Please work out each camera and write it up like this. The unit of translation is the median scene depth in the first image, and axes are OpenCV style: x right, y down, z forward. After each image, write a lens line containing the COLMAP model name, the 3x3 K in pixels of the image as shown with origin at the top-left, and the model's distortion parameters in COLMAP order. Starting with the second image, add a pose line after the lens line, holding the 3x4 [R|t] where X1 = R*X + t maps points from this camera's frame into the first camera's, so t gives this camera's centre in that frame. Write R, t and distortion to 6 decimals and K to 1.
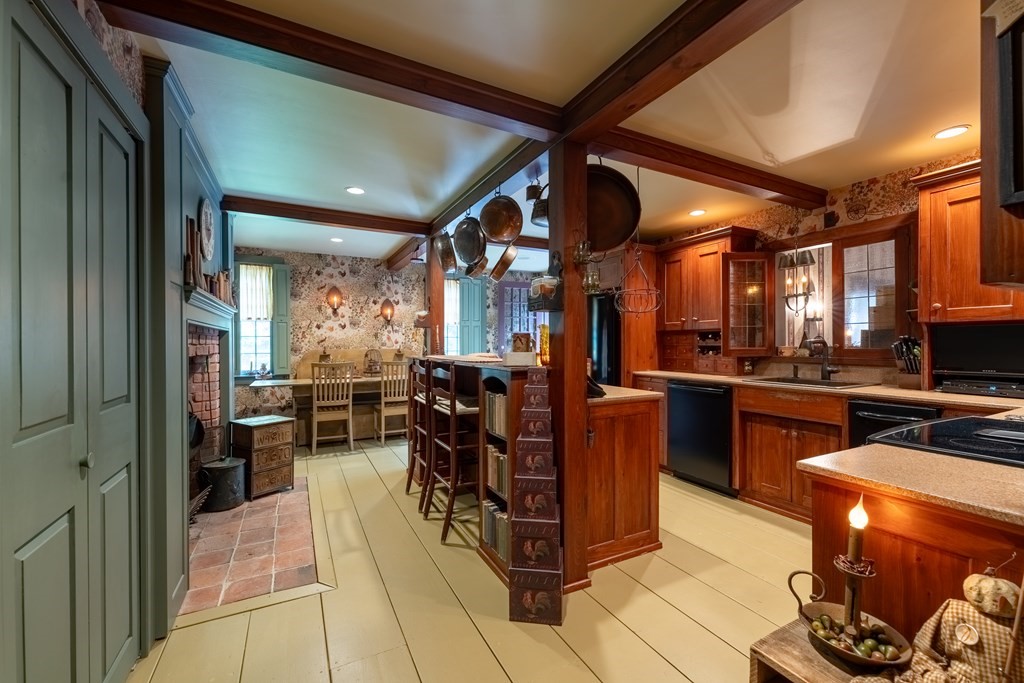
lens RADIAL K [[414.5, 0, 502.9], [0, 414.5, 342.7], [0, 0, 1]] dist [0.001196, -0.000184]
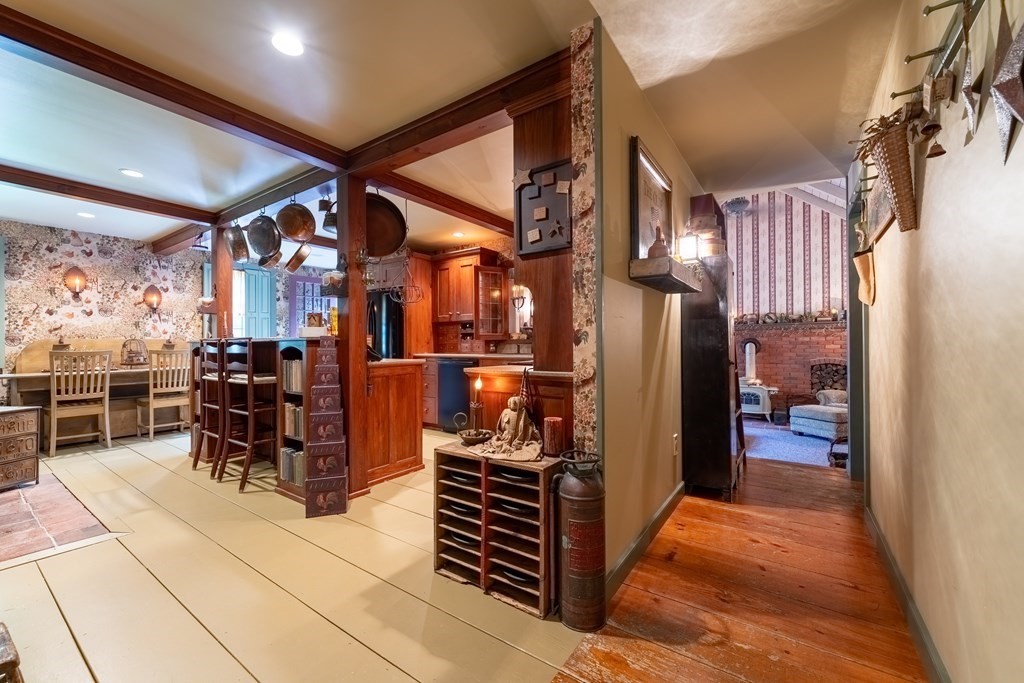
lens RADIAL K [[414.5, 0, 513.8], [0, 414.5, 342.1], [0, 0, 1]] dist [0.001196, -0.000184]
pose [[0.881058, -0.002439, 0.473002, -0.015626], [0.007807, 0.999925, -0.009385, 0.062605], [-0.472944, 0.011962, 0.881011, -0.329388]]
